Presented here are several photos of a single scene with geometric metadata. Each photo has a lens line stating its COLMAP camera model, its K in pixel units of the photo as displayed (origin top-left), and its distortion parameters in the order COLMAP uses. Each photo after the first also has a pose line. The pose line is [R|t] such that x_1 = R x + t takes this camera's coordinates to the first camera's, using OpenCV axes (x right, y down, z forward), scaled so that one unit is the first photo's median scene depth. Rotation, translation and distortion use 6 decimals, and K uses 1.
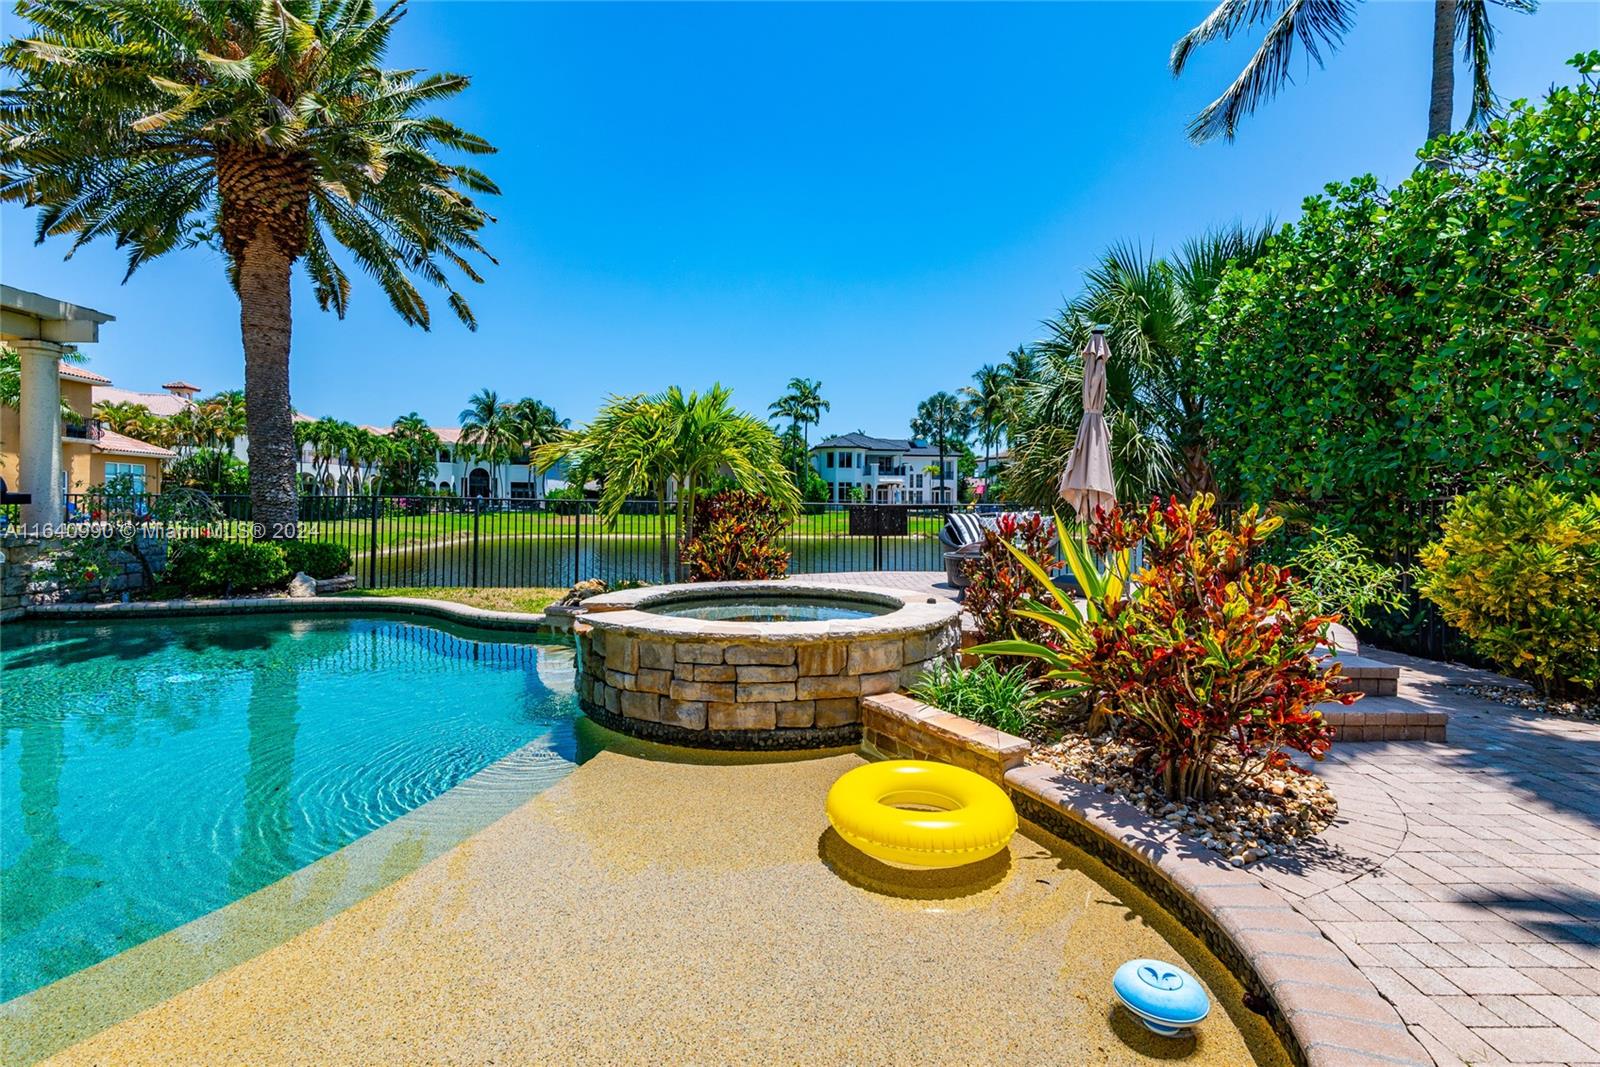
lens RADIAL K [[727.0, 0, 806.0], [0, 727.0, 524.0], [0, 0, 1]] dist [0.000565, -0.000148]
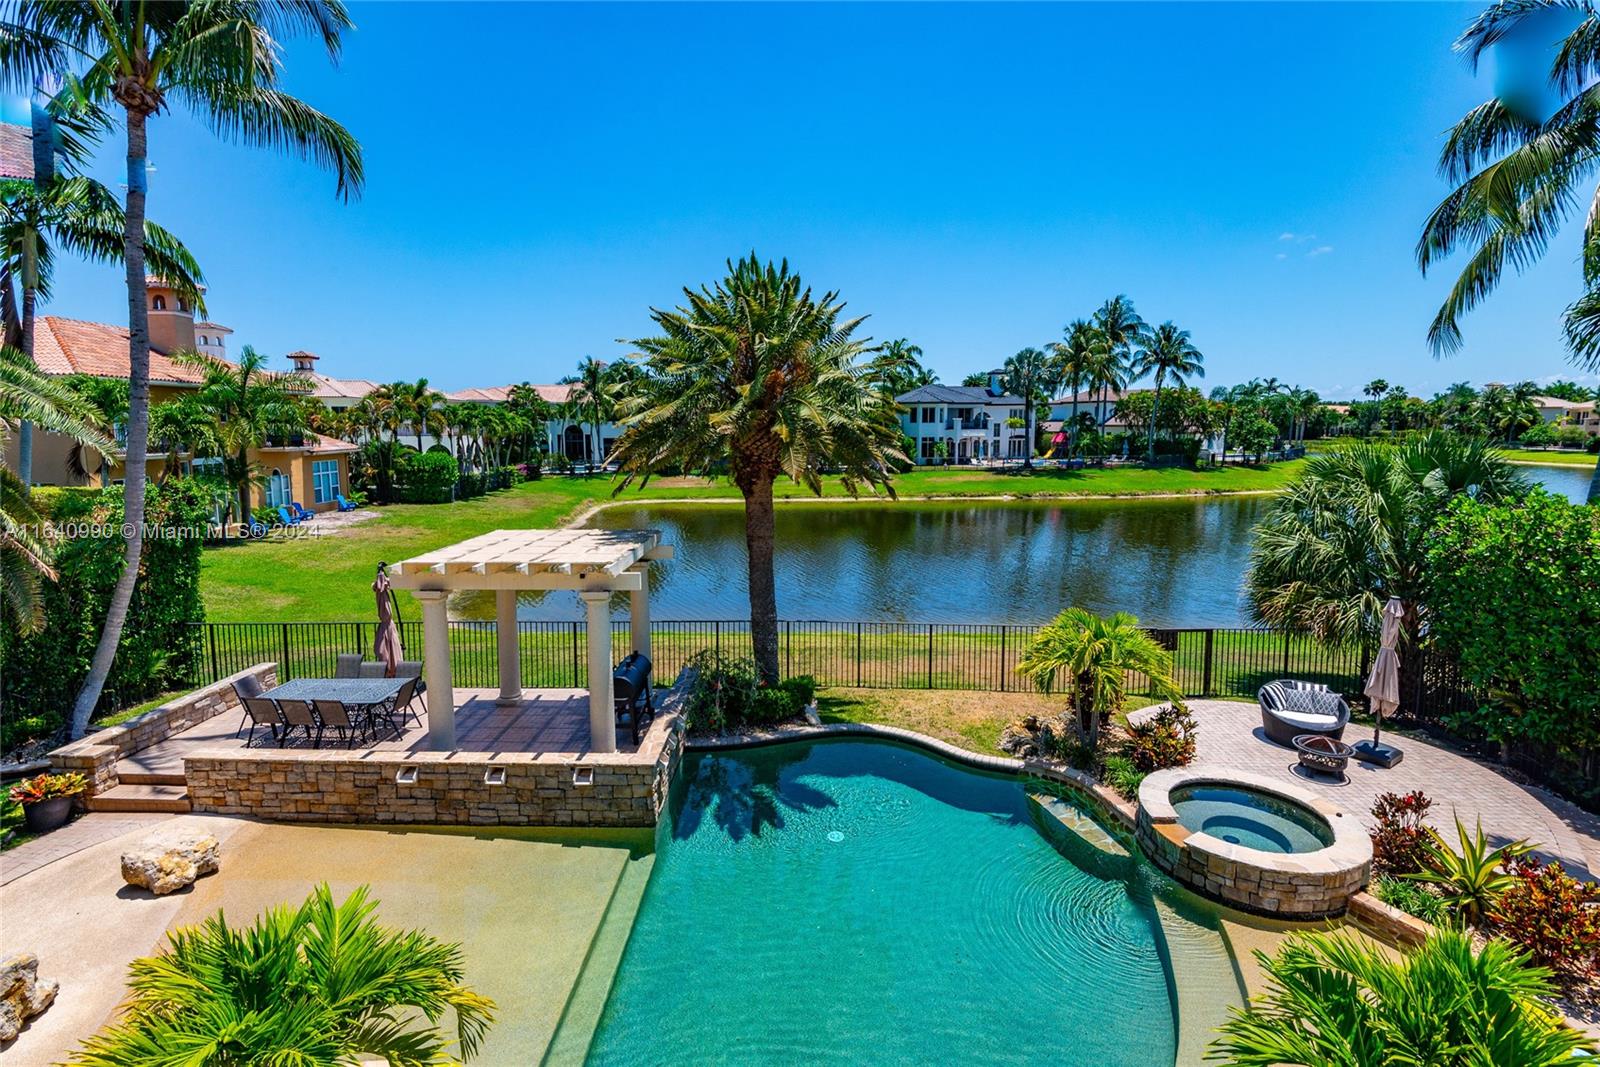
lens RADIAL K [[733.6, 0, 797.4], [0, 733.6, 529.7], [0, 0, 1]] dist [0.033768, -0.000253]
pose [[0.997920, -0.002795, -0.064400, -0.069610], [0.010264, 0.993203, 0.115939, -0.054756], [0.063639, -0.116359, 0.991166, -0.057091]]
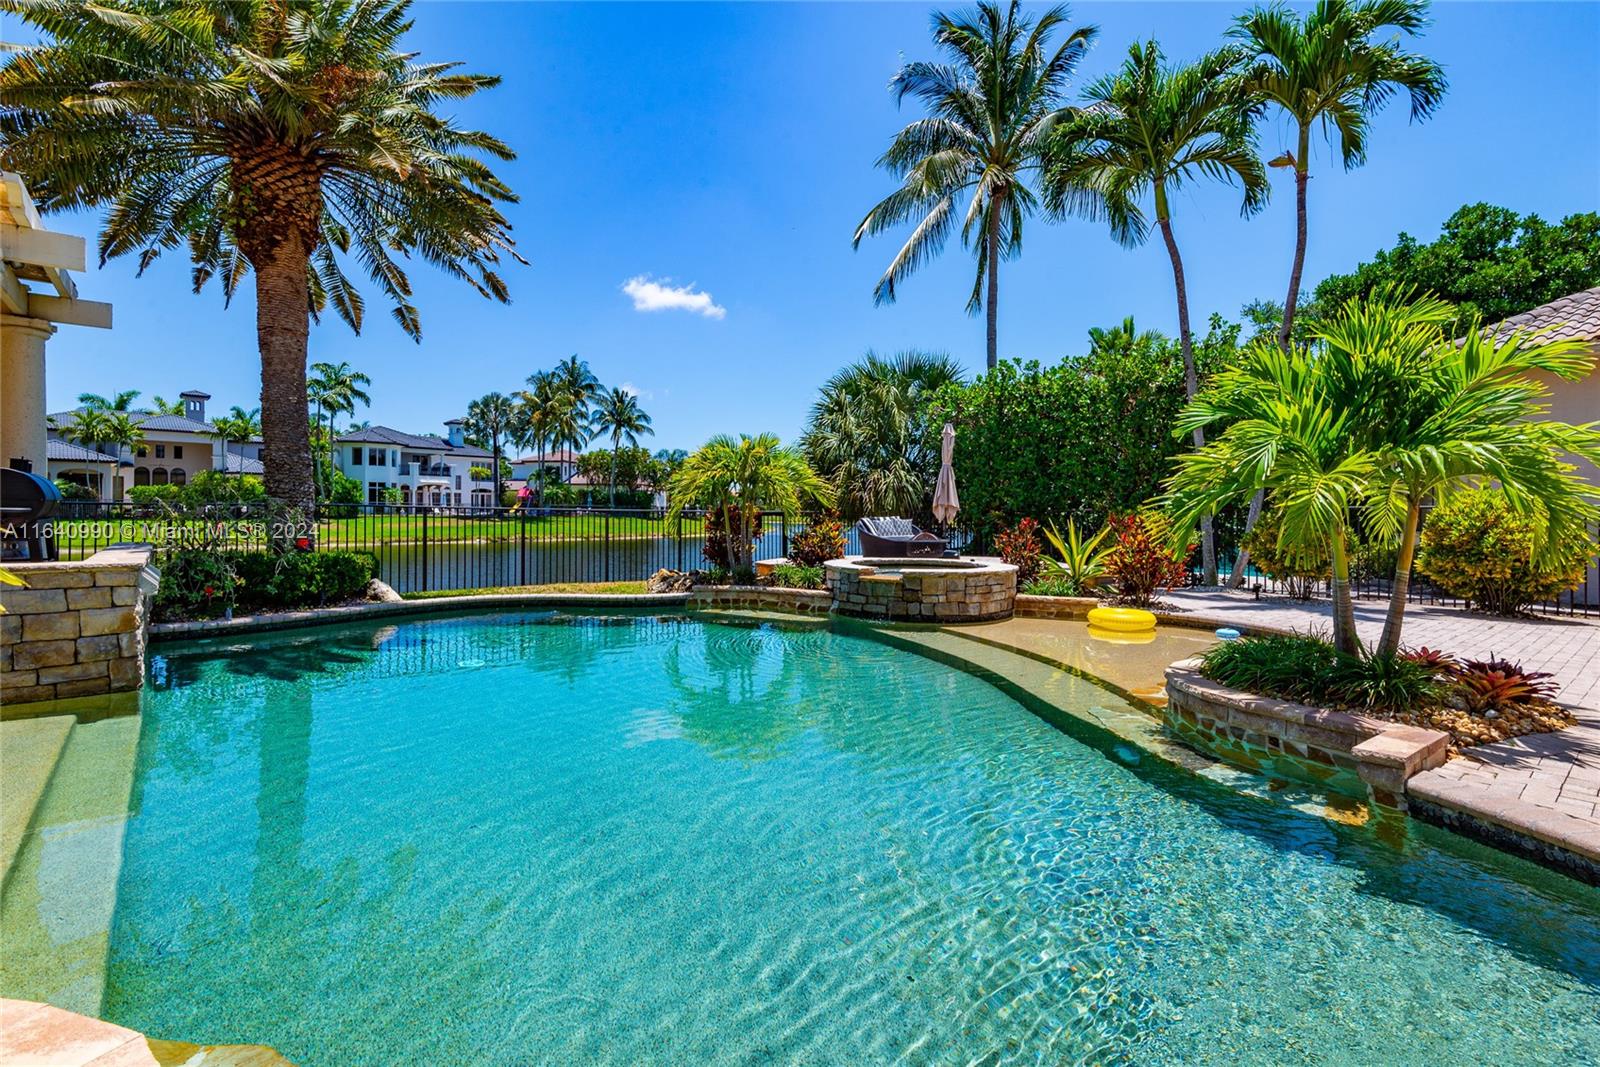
lens RADIAL K [[727.0, 0, 806.0], [0, 727.0, 524.0], [0, 0, 1]] dist [0.000565, -0.000148]
pose [[0.782902, -0.009130, 0.622078, -0.097811], [0.011501, 0.999934, 0.000201, -0.000510], [-0.622039, 0.006997, 0.782955, -0.022784]]
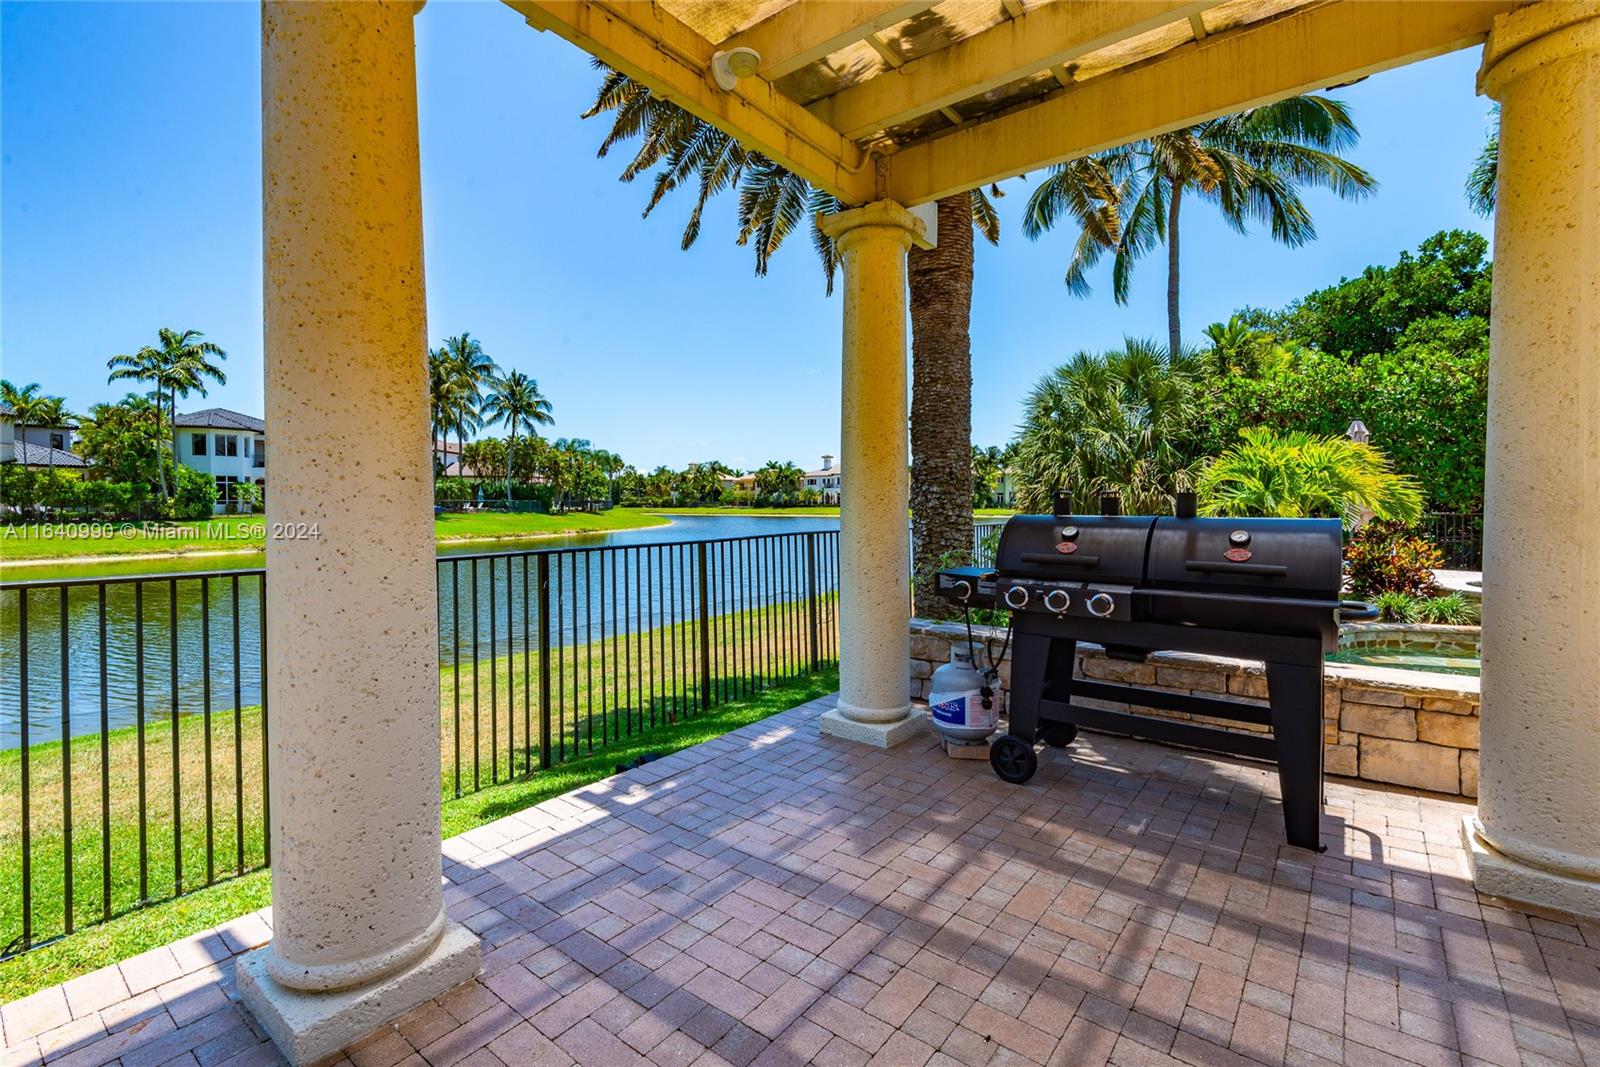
lens RADIAL K [[716.4, 0, 801.3], [0, 716.4, 515.1], [0, 0, 1]] dist [0.001436, 0.000035]
pose [[0.628044, -0.023029, 0.777837, -0.162411], [0.026253, 0.999620, 0.008397, -0.008851], [-0.777735, 0.015147, 0.628410, 0.093549]]
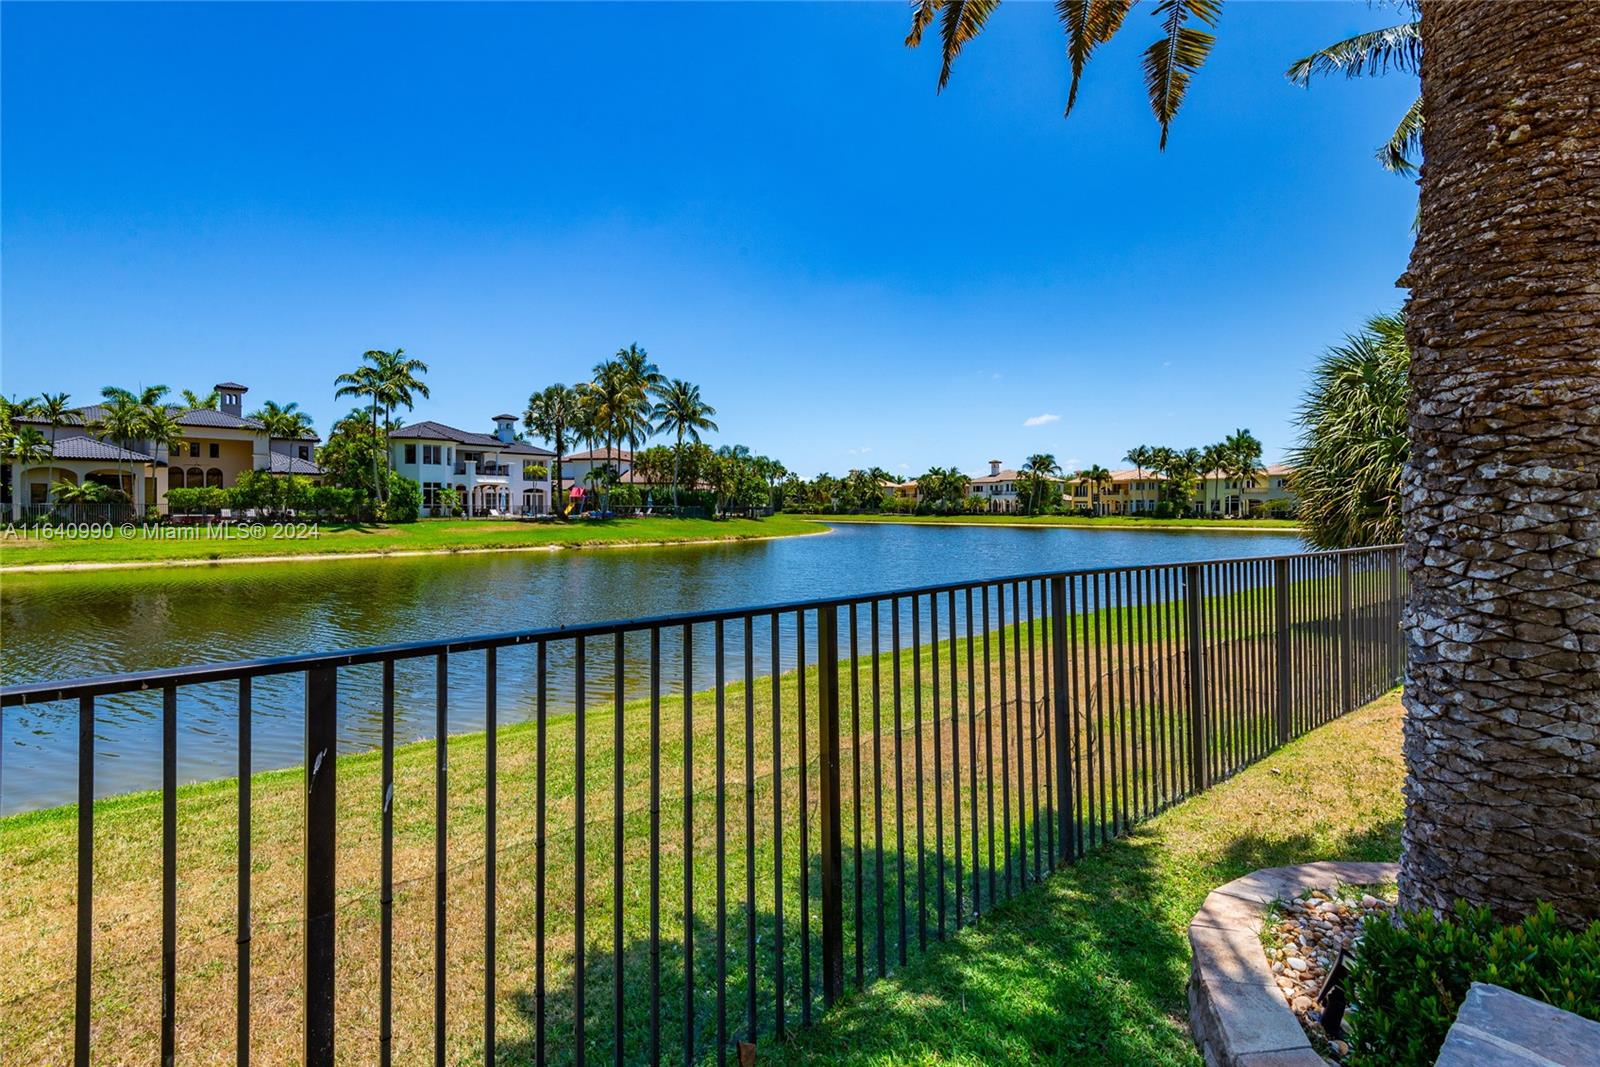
lens RADIAL K [[713.3, 0, 800.0], [0, 713.3, 533.5], [0, 0, 1]] dist [0.009549, -0.000239]
pose [[0.786349, -0.024922, 0.617280, -0.129785], [0.016624, 0.999678, 0.019184, -0.009457], [-0.617559, -0.004824, 0.786510, 0.125948]]
